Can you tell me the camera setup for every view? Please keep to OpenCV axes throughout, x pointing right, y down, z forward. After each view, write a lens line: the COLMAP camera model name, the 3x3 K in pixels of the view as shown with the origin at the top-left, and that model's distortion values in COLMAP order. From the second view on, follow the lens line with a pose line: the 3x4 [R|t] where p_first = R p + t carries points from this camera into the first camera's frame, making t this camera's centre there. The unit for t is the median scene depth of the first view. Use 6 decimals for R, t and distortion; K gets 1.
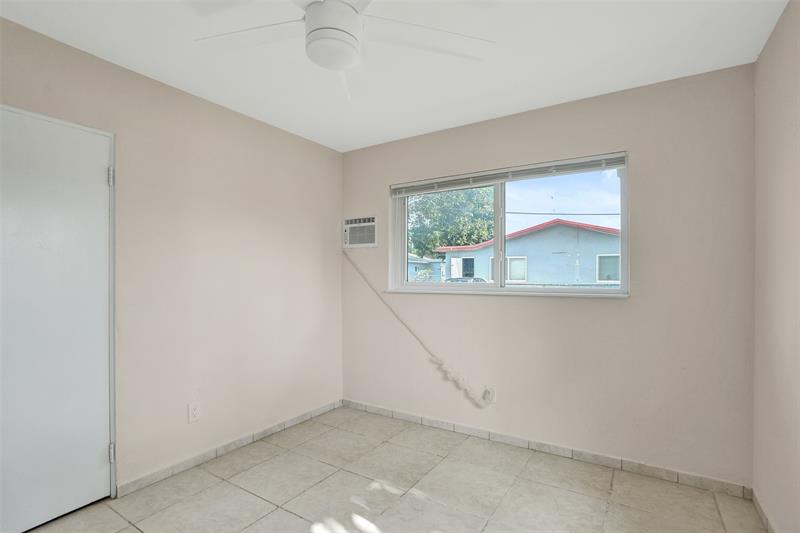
lens RADIAL K [[403.0, 0, 398.2], [0, 403.0, 270.9], [0, 0, 1]] dist [-0.033495, 0.002255]
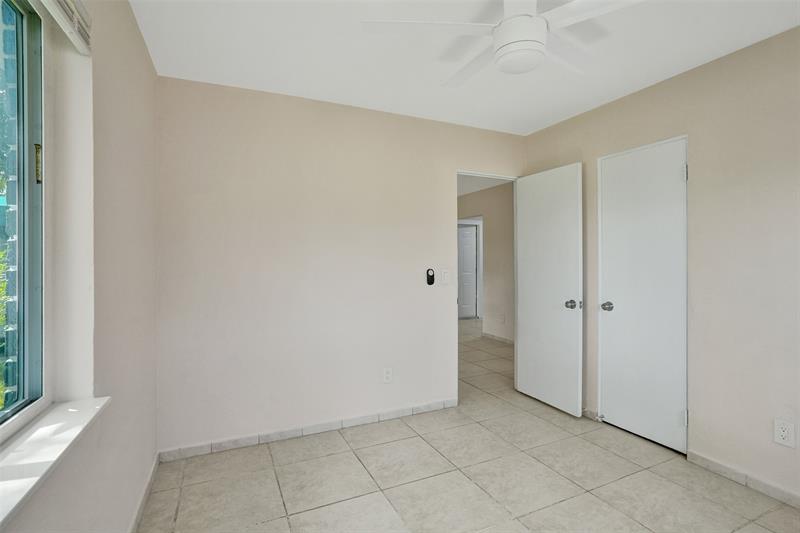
lens RADIAL K [[384.9, 0, 403.9], [0, 384.9, 262.2], [0, 0, 1]] dist [-0.023063, 0.004499]
pose [[-0.553094, 0.019489, -0.832891, 0.529392], [0.016523, 0.999786, 0.012421, -0.010898], [0.832955, -0.006892, -0.553298, 0.790357]]
